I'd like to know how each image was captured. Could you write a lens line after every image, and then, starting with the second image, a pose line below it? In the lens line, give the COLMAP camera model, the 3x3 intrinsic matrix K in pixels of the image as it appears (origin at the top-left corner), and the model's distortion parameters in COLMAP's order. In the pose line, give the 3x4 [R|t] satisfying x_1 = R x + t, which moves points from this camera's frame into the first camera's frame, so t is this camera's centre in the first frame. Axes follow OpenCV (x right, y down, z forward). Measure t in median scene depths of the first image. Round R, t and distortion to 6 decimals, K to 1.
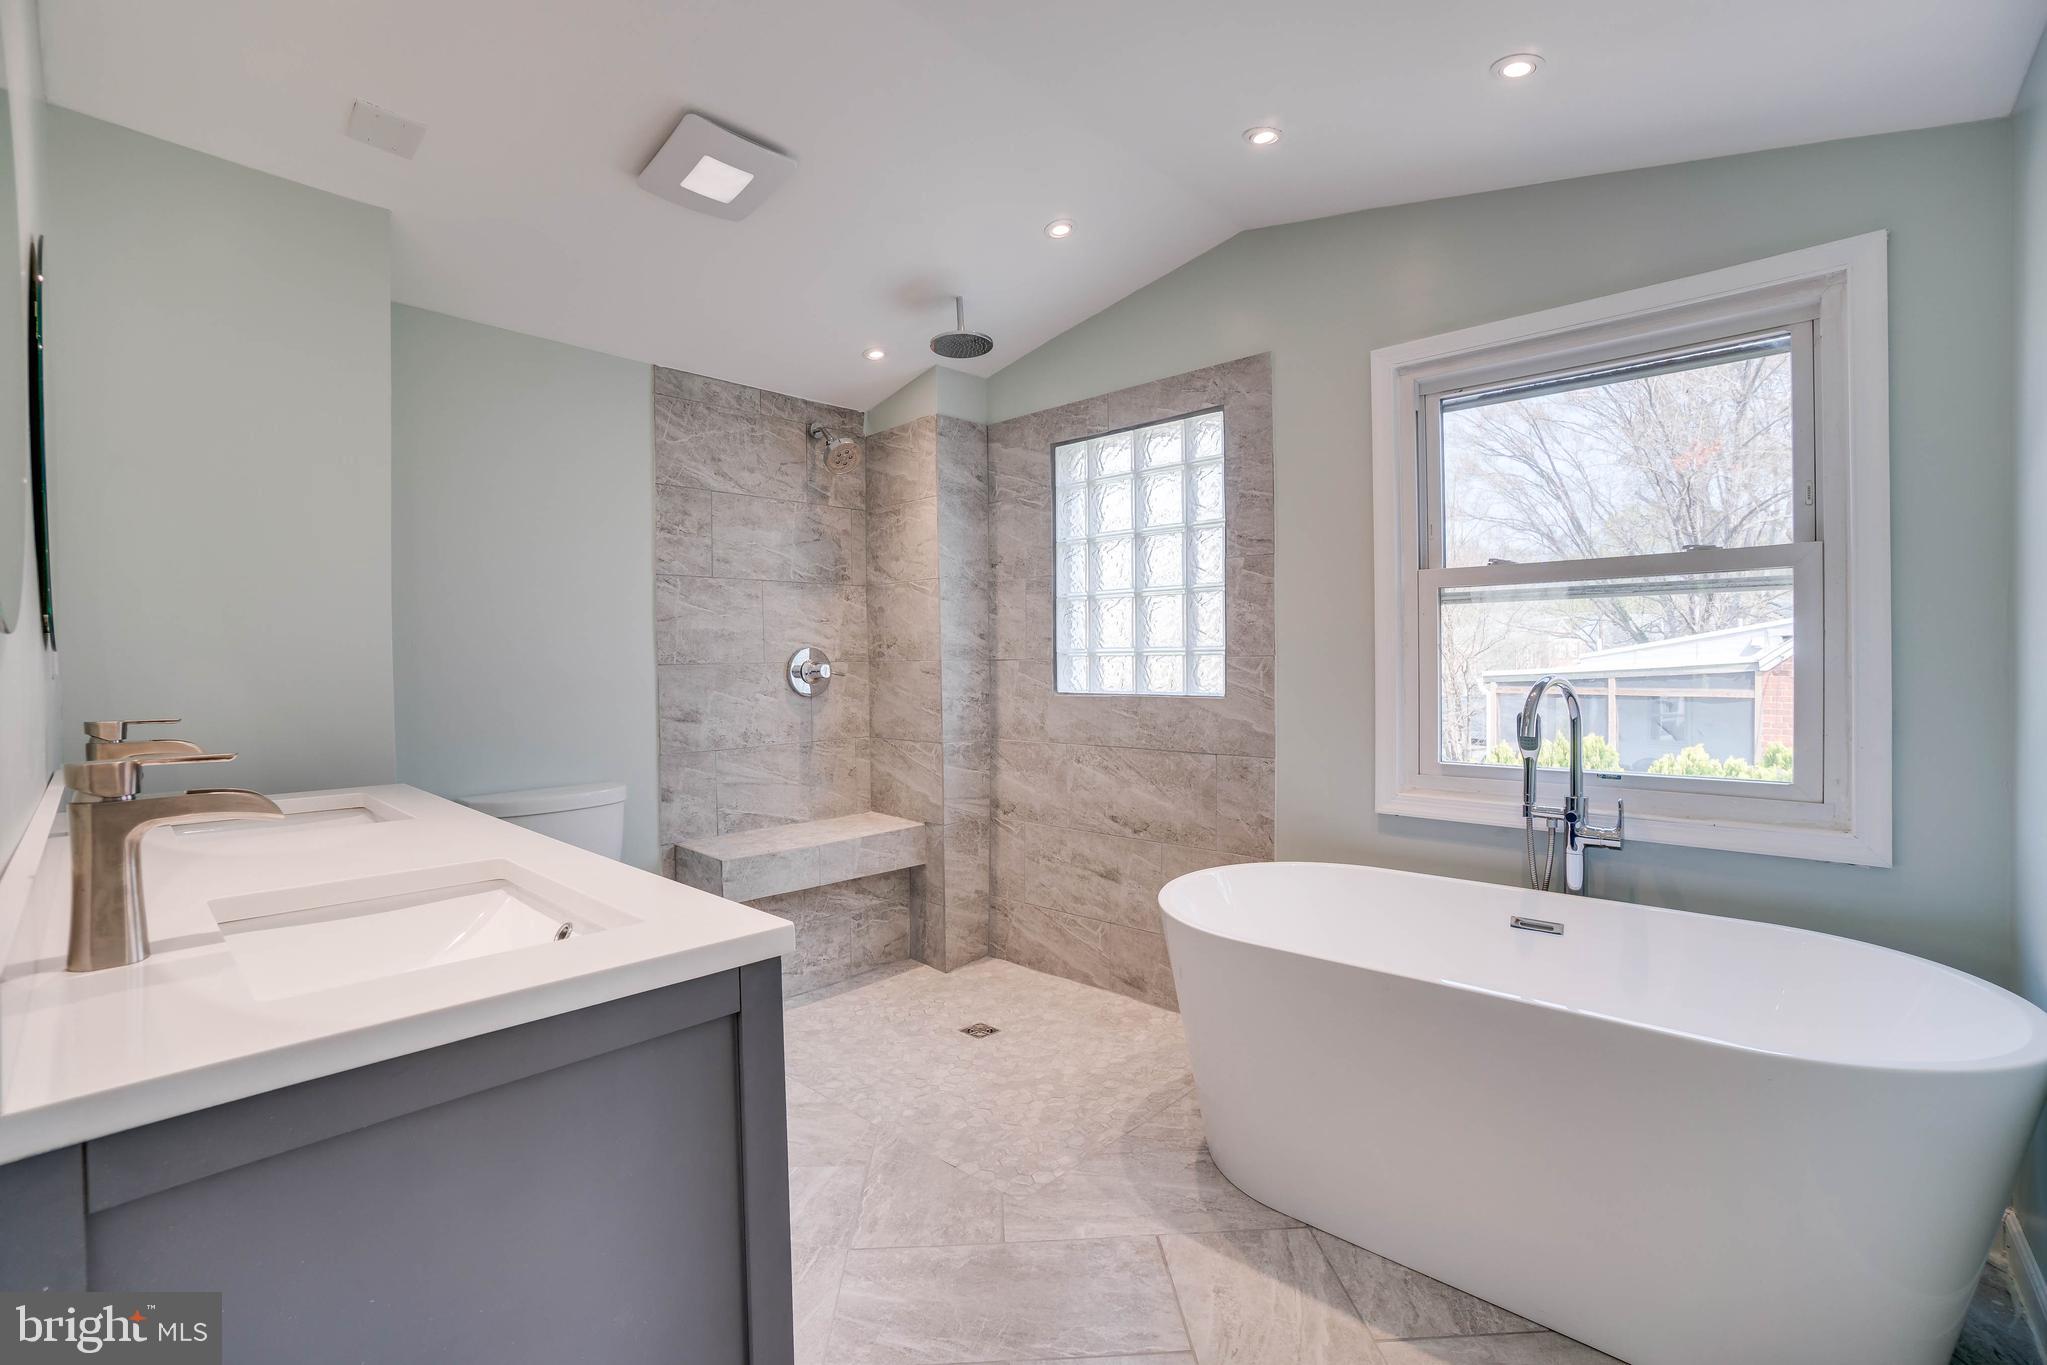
lens RADIAL K [[900.6, 0, 1013.3], [0, 900.6, 681.1], [0, 0, 1]] dist [-0.039428, 0.005130]
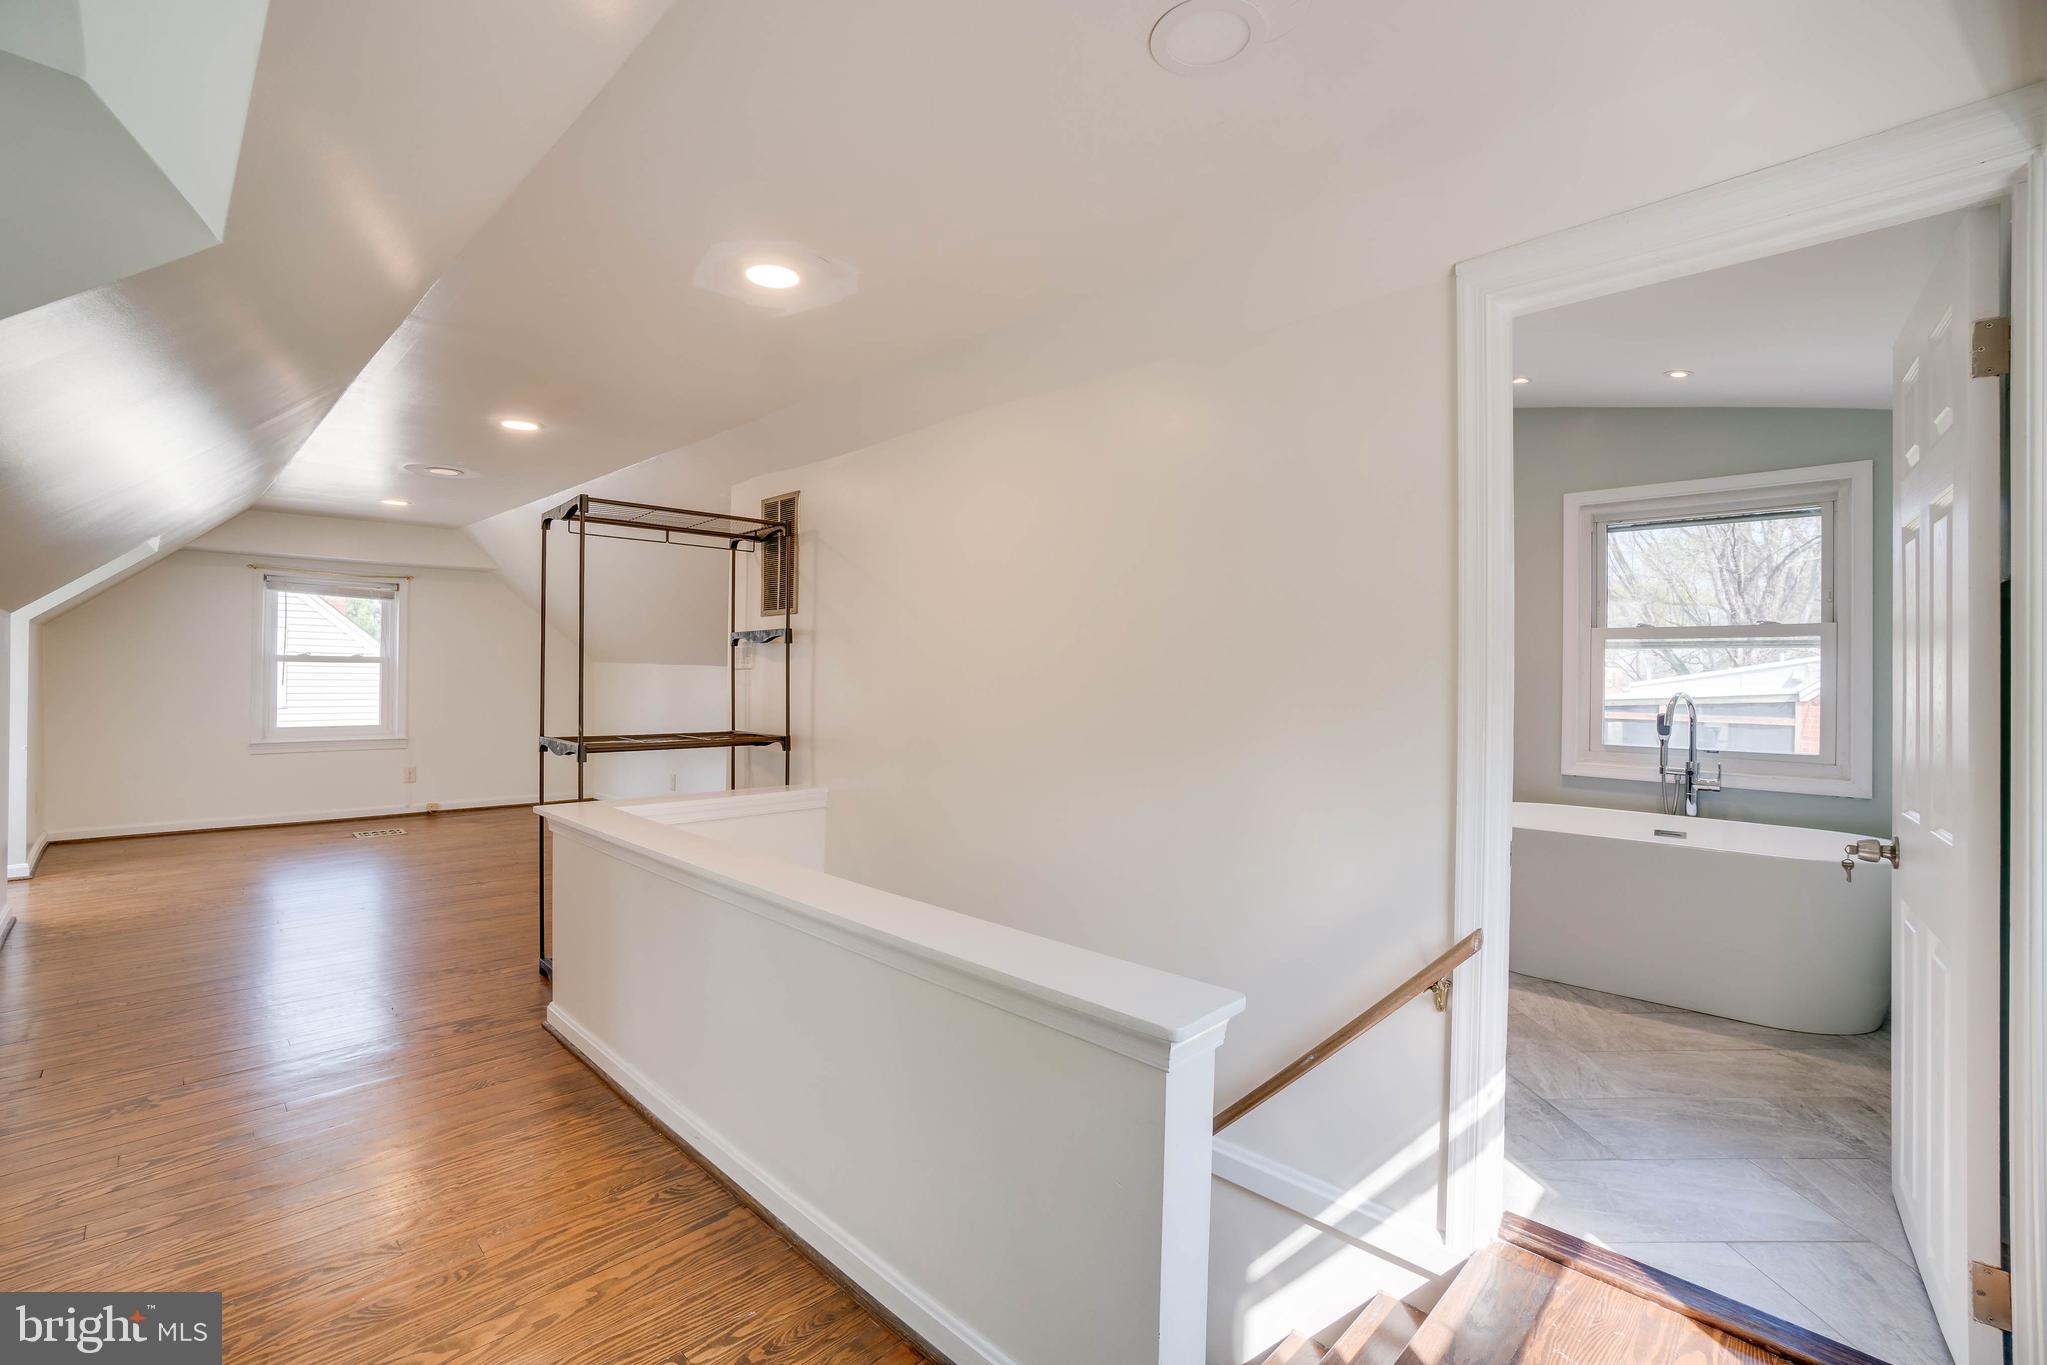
lens RADIAL K [[900.6, 0, 1006.6], [0, 900.6, 682.1], [0, 0, 1]] dist [-0.039428, 0.005130]
pose [[0.999179, 0.025113, -0.031779, -0.643419], [-0.025600, 0.999560, -0.015003, 0.031217], [0.031389, 0.015805, 0.999382, -0.754395]]
